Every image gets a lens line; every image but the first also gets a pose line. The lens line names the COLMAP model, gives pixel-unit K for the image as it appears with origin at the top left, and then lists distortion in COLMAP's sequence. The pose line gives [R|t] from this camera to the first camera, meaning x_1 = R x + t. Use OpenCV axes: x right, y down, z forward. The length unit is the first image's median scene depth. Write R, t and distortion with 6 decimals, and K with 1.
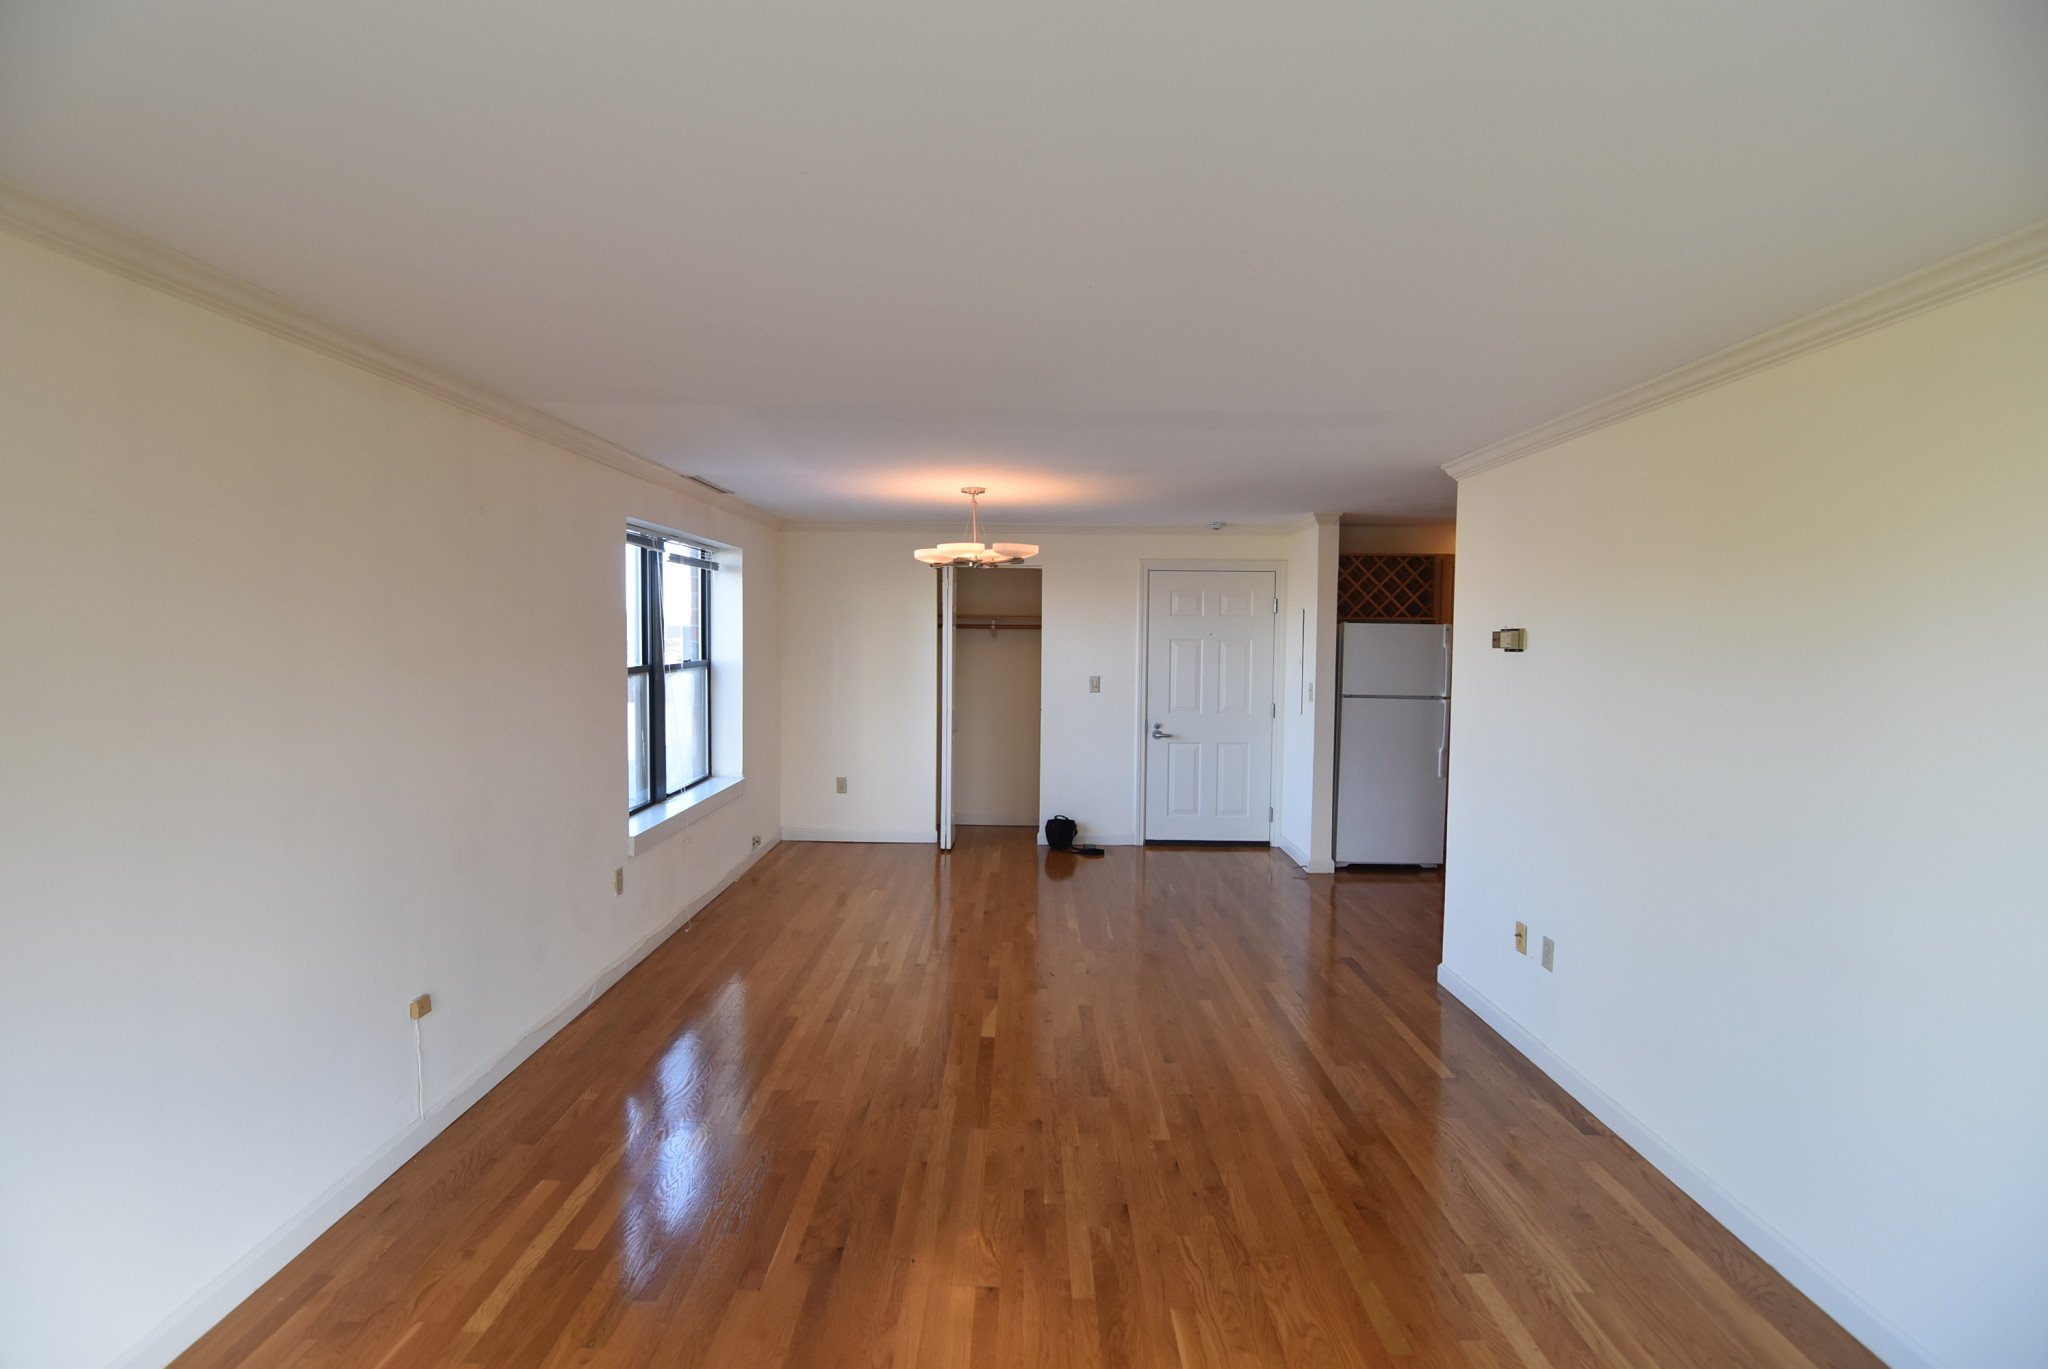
lens RADIAL K [[933.8, 0, 1024.9], [0, 933.8, 689.4], [0, 0, 1]] dist [0.000317, 0.000109]
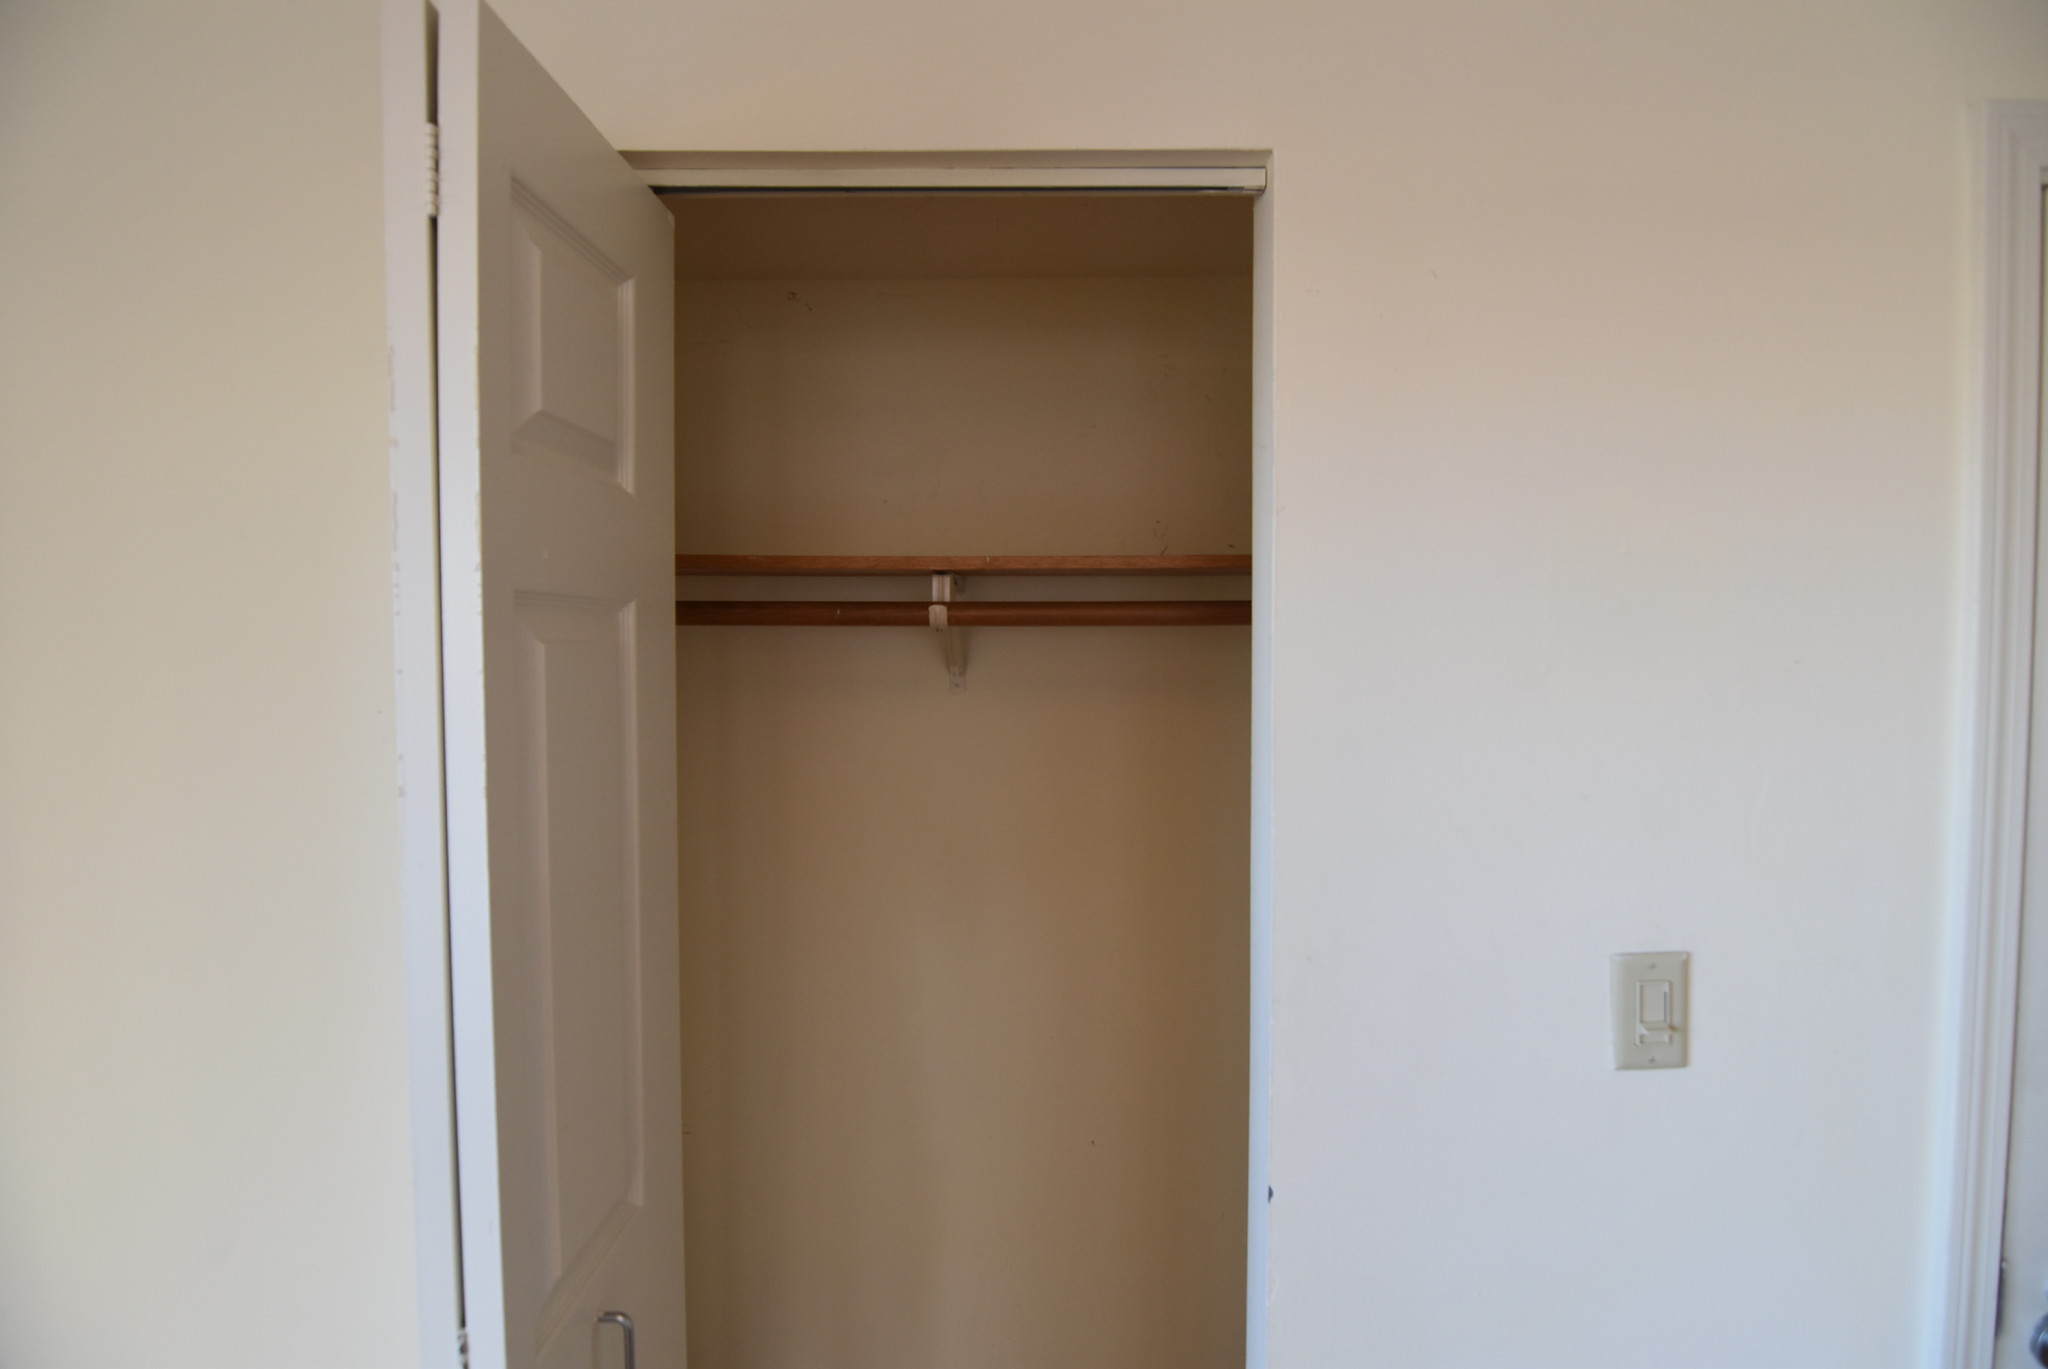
lens RADIAL K [[990.1, 0, 1031.2], [0, 990.1, 680.3], [0, 0, 1]] dist [-0.007071, -0.009469]
pose [[0.999865, -0.013713, -0.009009, -0.015978], [0.013511, 0.999663, -0.022162, -0.052288], [0.009310, 0.022037, 0.999714, 0.841782]]
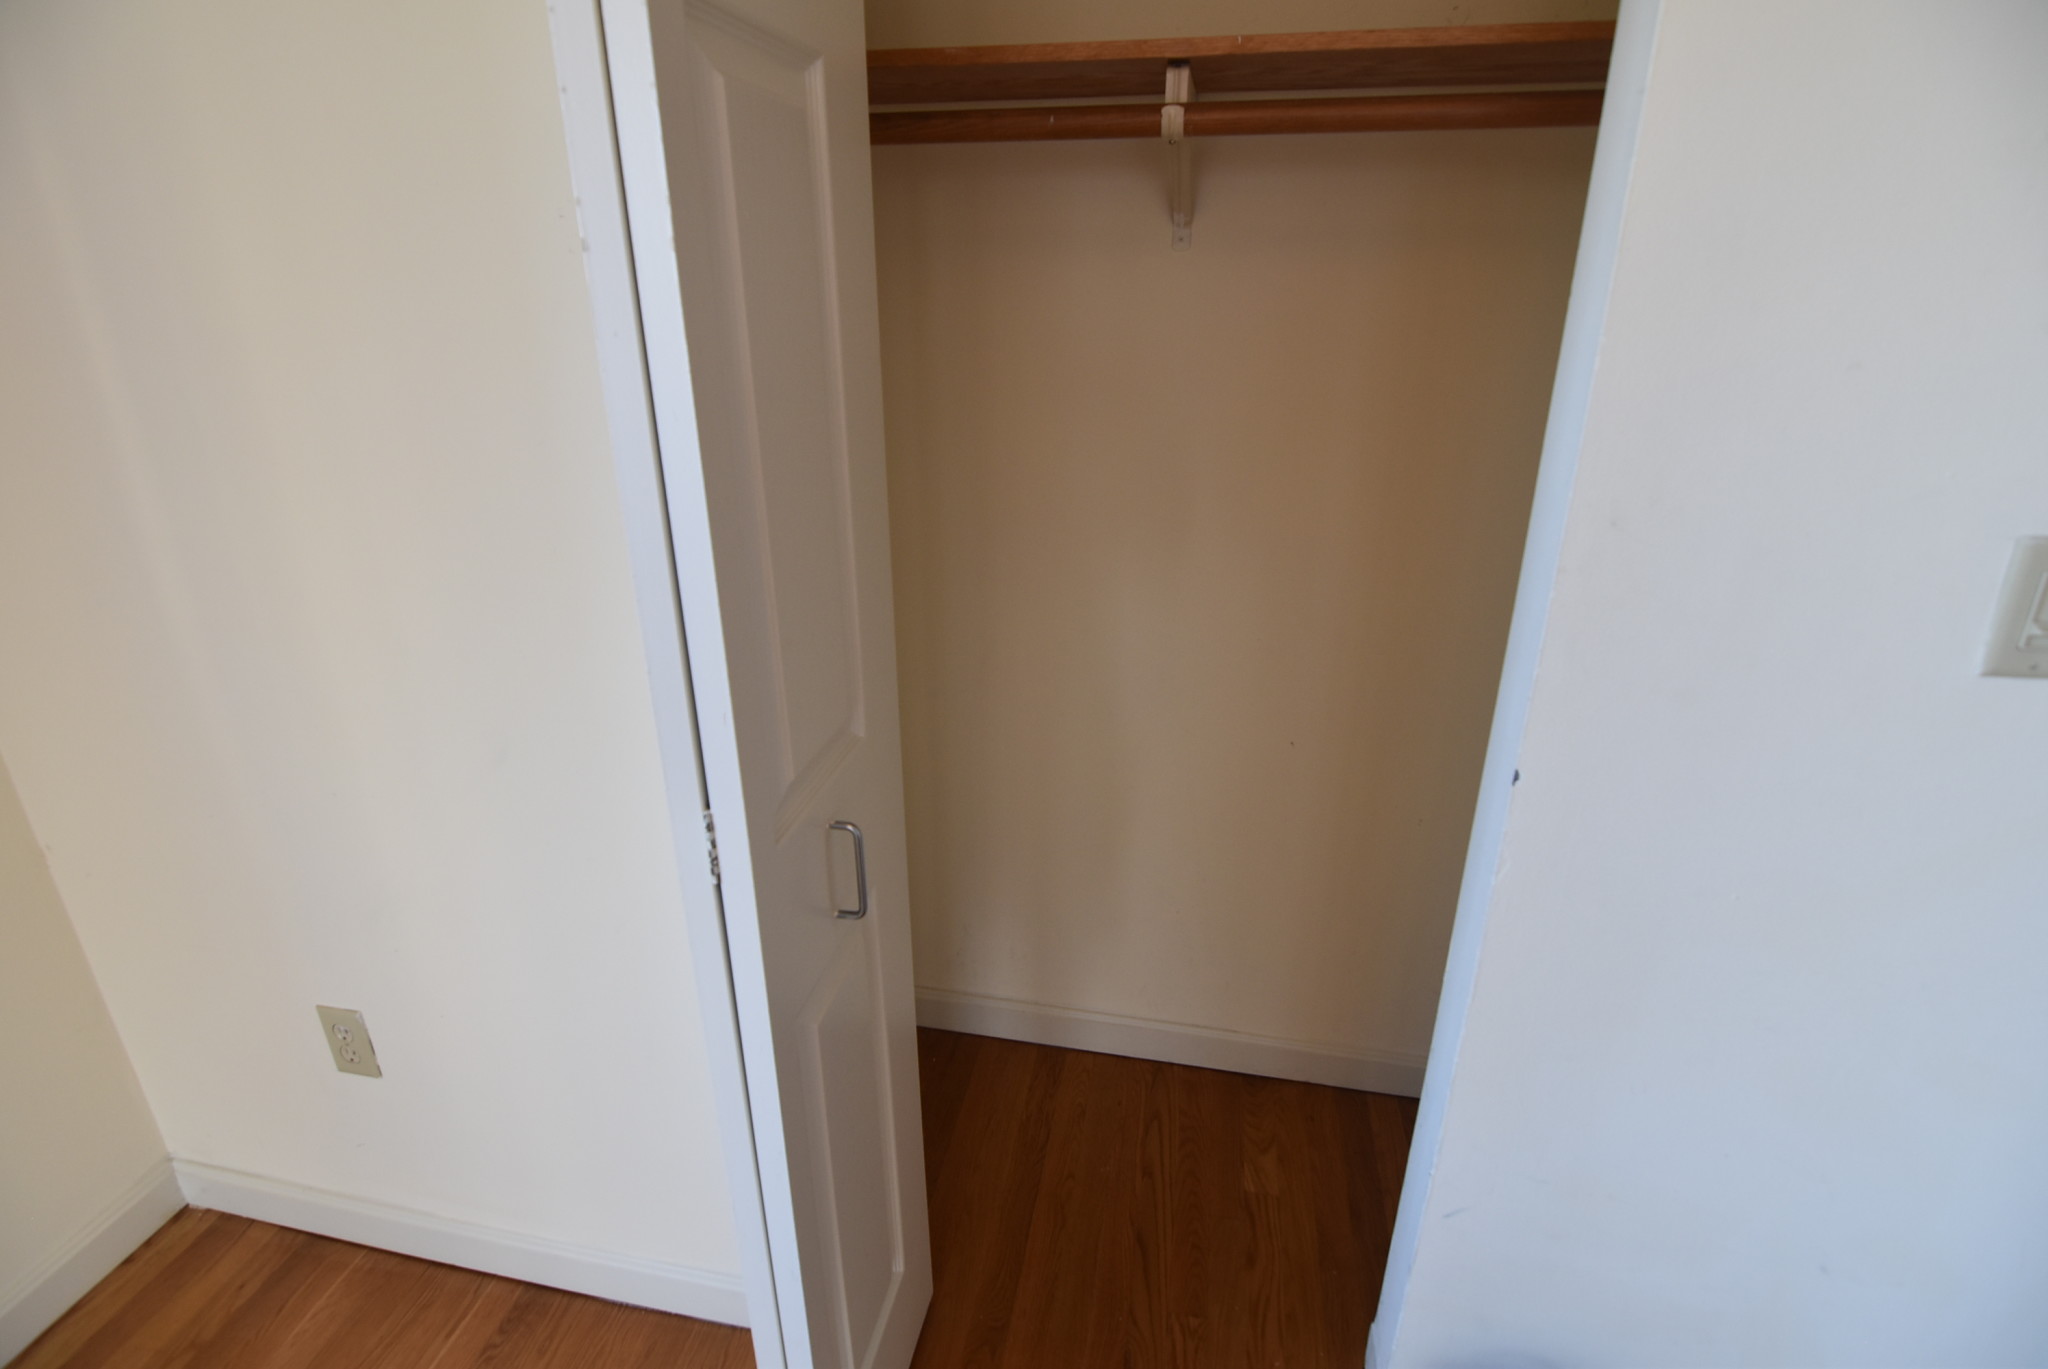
lens RADIAL K [[990.1, 0, 1036.7], [0, 990.1, 674.8], [0, 0, 1]] dist [-0.007071, -0.009469]
pose [[0.982905, 0.056782, -0.175140, -0.025092], [0.000157, 0.950997, 0.309200, -0.032555], [0.184114, -0.303941, 0.934731, 0.857268]]
